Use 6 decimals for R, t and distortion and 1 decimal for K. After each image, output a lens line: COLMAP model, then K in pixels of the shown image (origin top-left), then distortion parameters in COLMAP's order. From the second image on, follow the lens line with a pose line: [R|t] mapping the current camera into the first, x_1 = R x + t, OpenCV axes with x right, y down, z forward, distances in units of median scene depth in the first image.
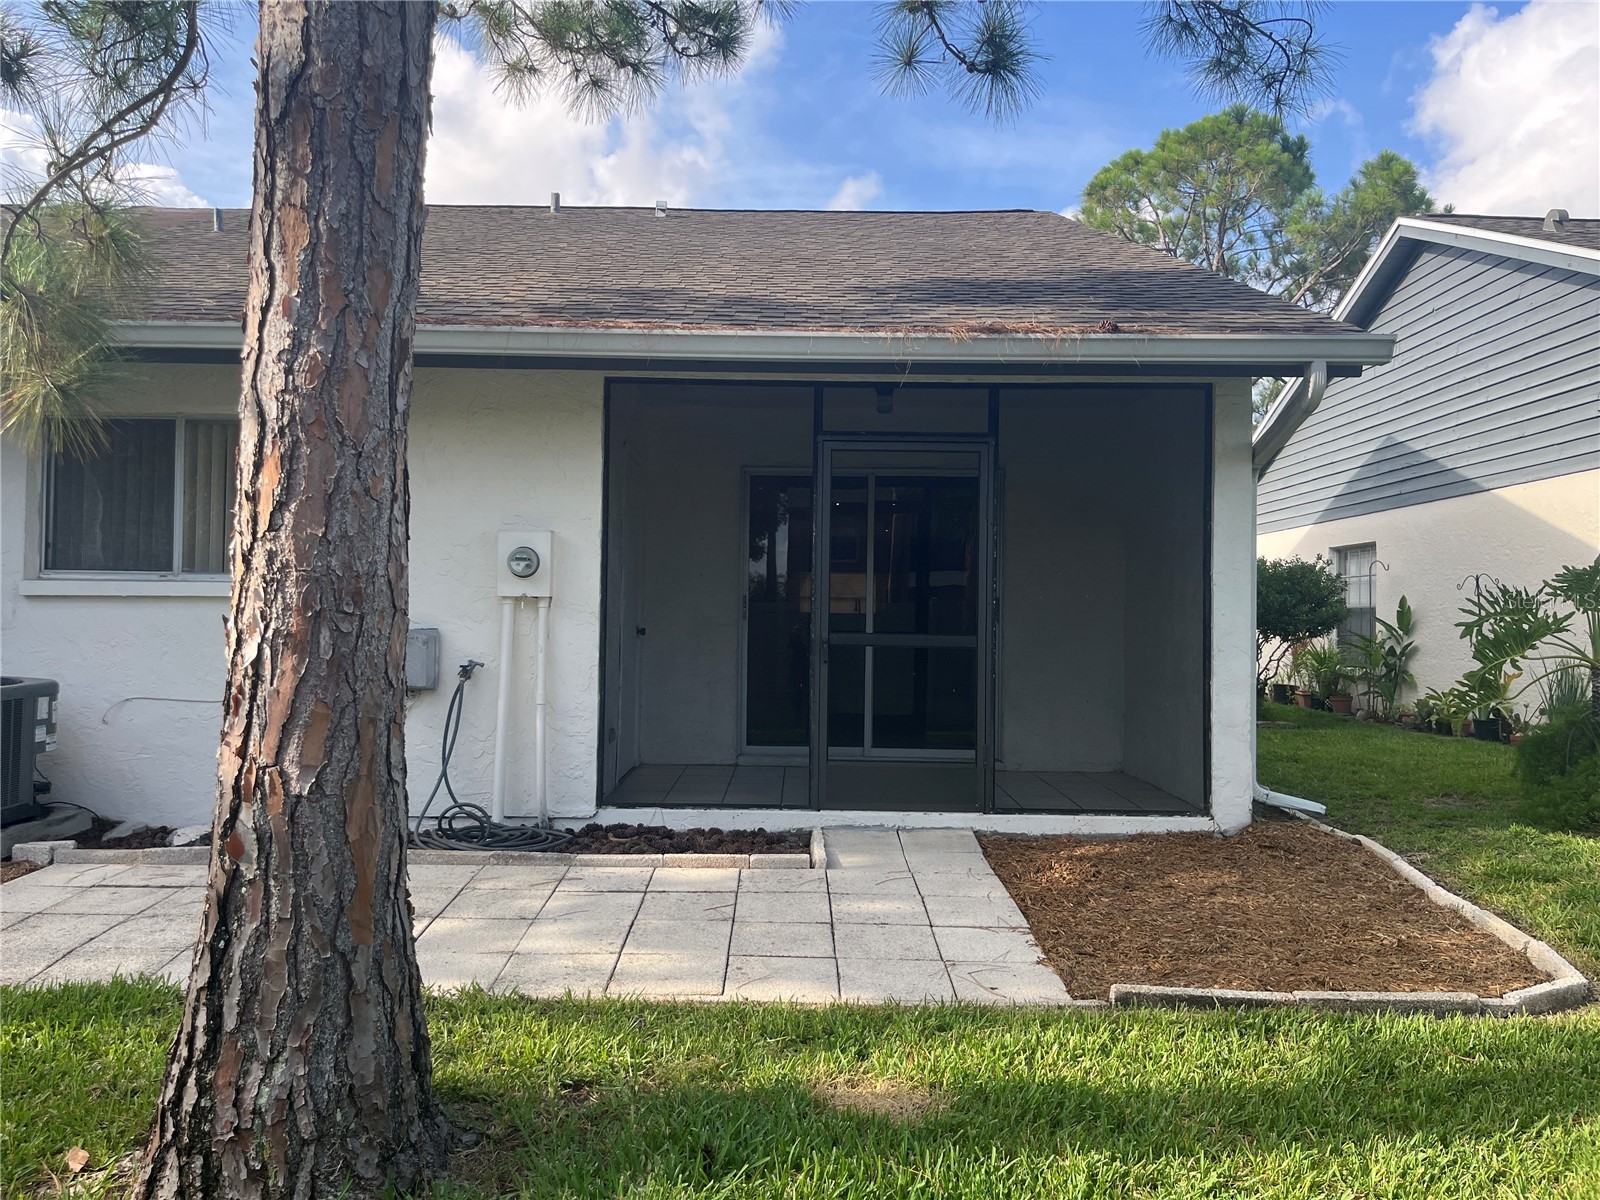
lens RADIAL K [[1212.9, 0, 784.6], [0, 1212.9, 594.0], [0, 0, 1]] dist [0.058444, -0.081614]
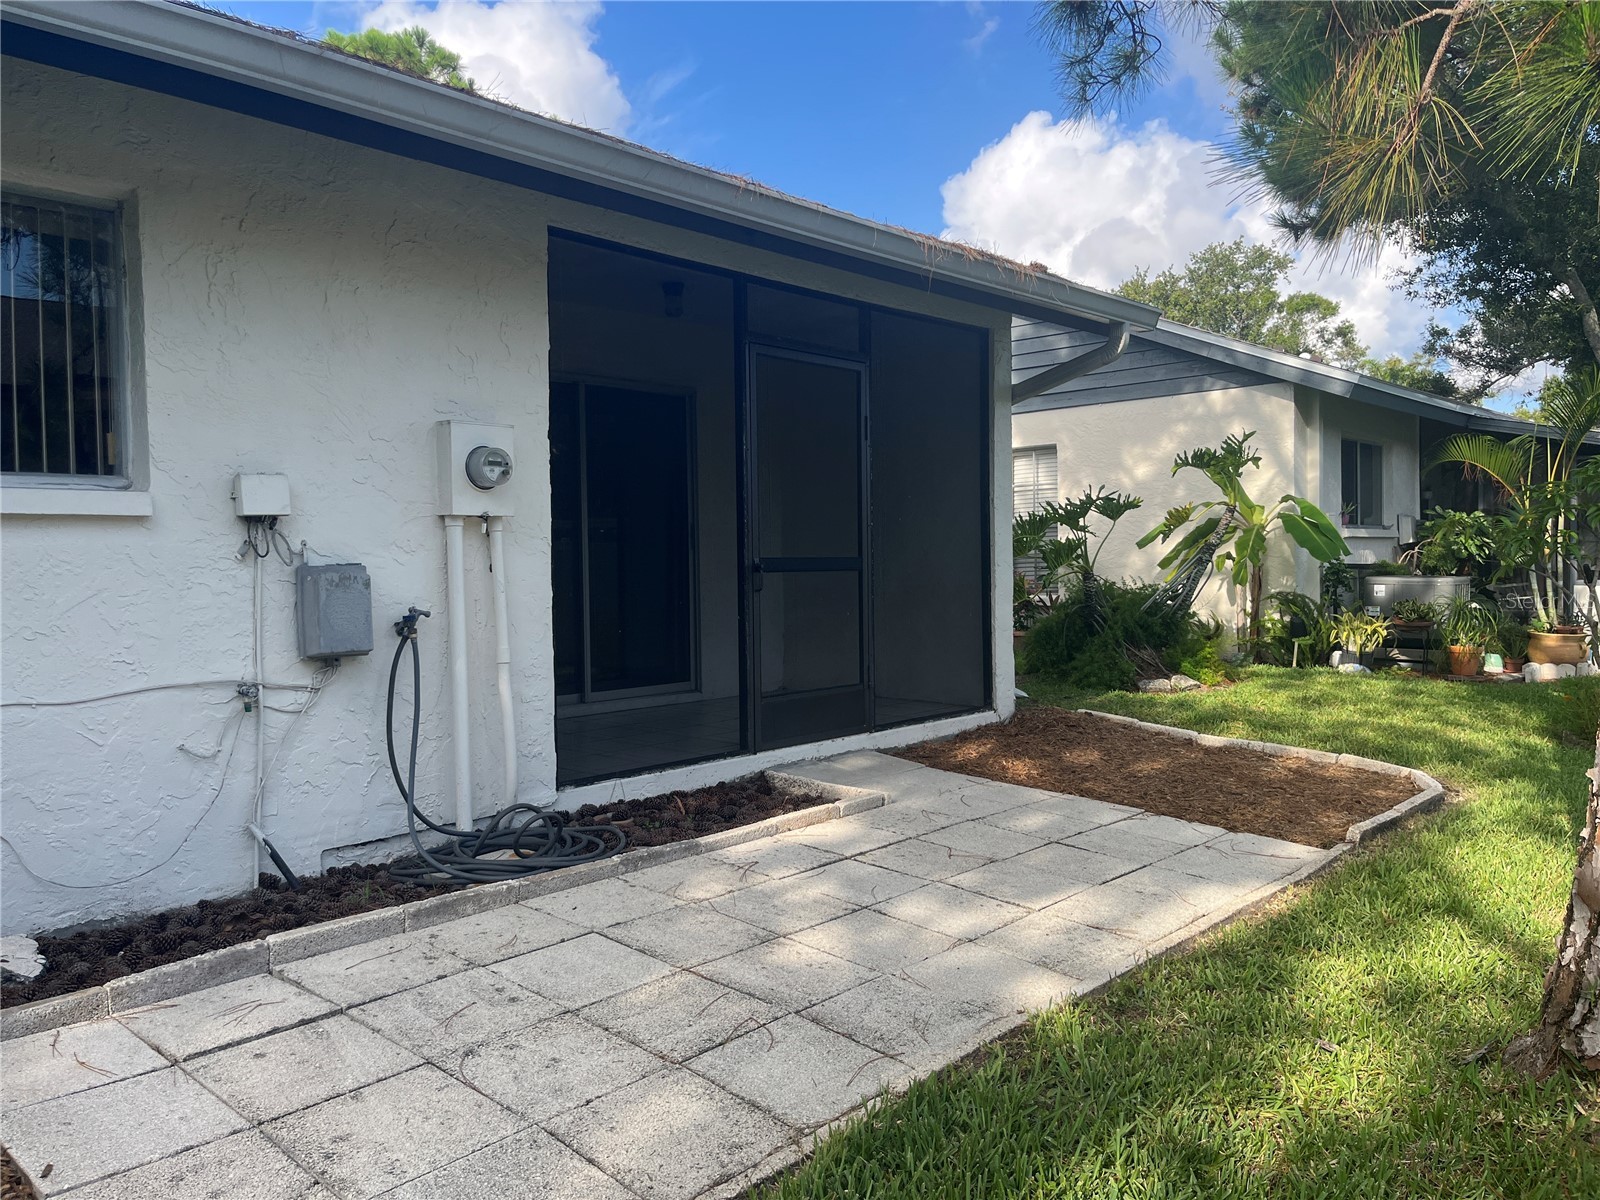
lens RADIAL K [[1212.9, 0, 771.2], [0, 1212.9, 598.8], [0, 0, 1]] dist [0.058444, -0.081614]
pose [[0.677141, -0.047528, 0.734317, -0.625076], [0.011122, 0.998459, 0.054368, 0.013720], [-0.735770, -0.028648, 0.676626, 0.381573]]
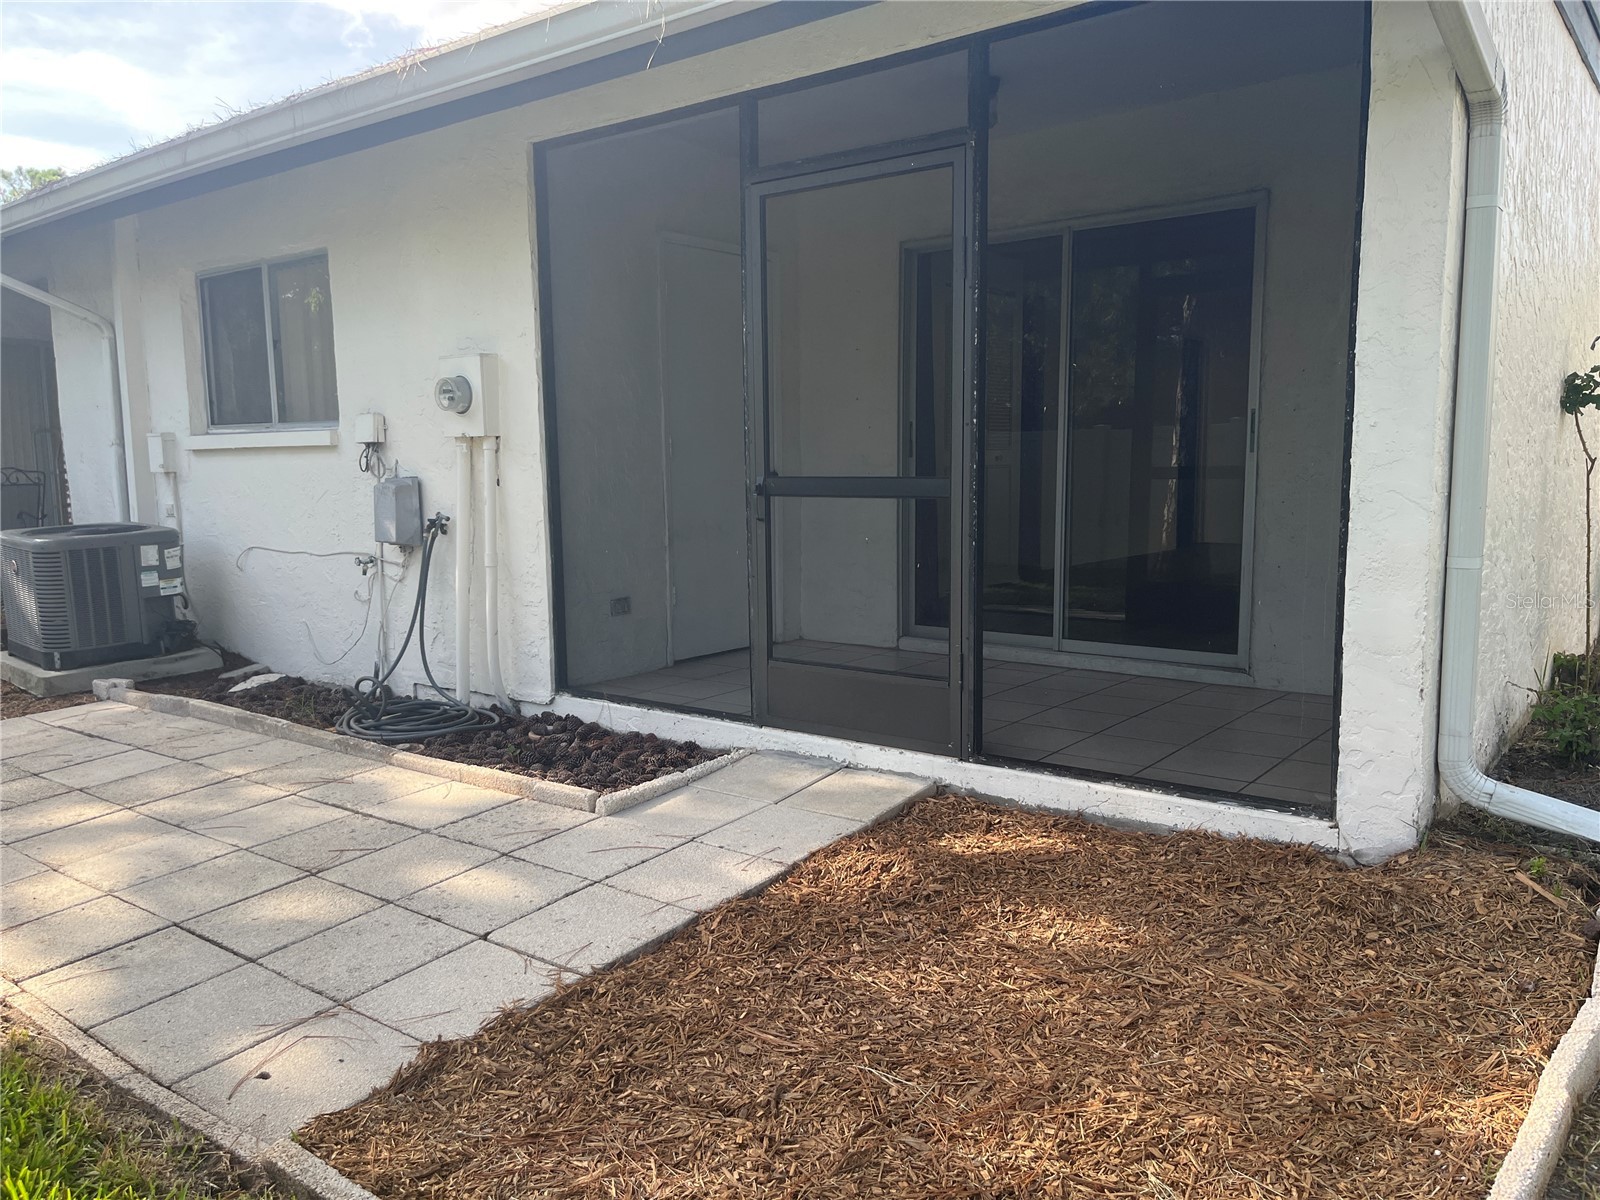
lens RADIAL K [[1212.9, 0, 802.3], [0, 1212.9, 611.6], [0, 0, 1]] dist [0.058444, -0.081614]
pose [[0.794245, 0.053402, -0.605246, 0.475193], [0.035105, 0.990433, 0.133456, 0.017244], [0.606582, -0.127244, 0.784772, 0.464938]]
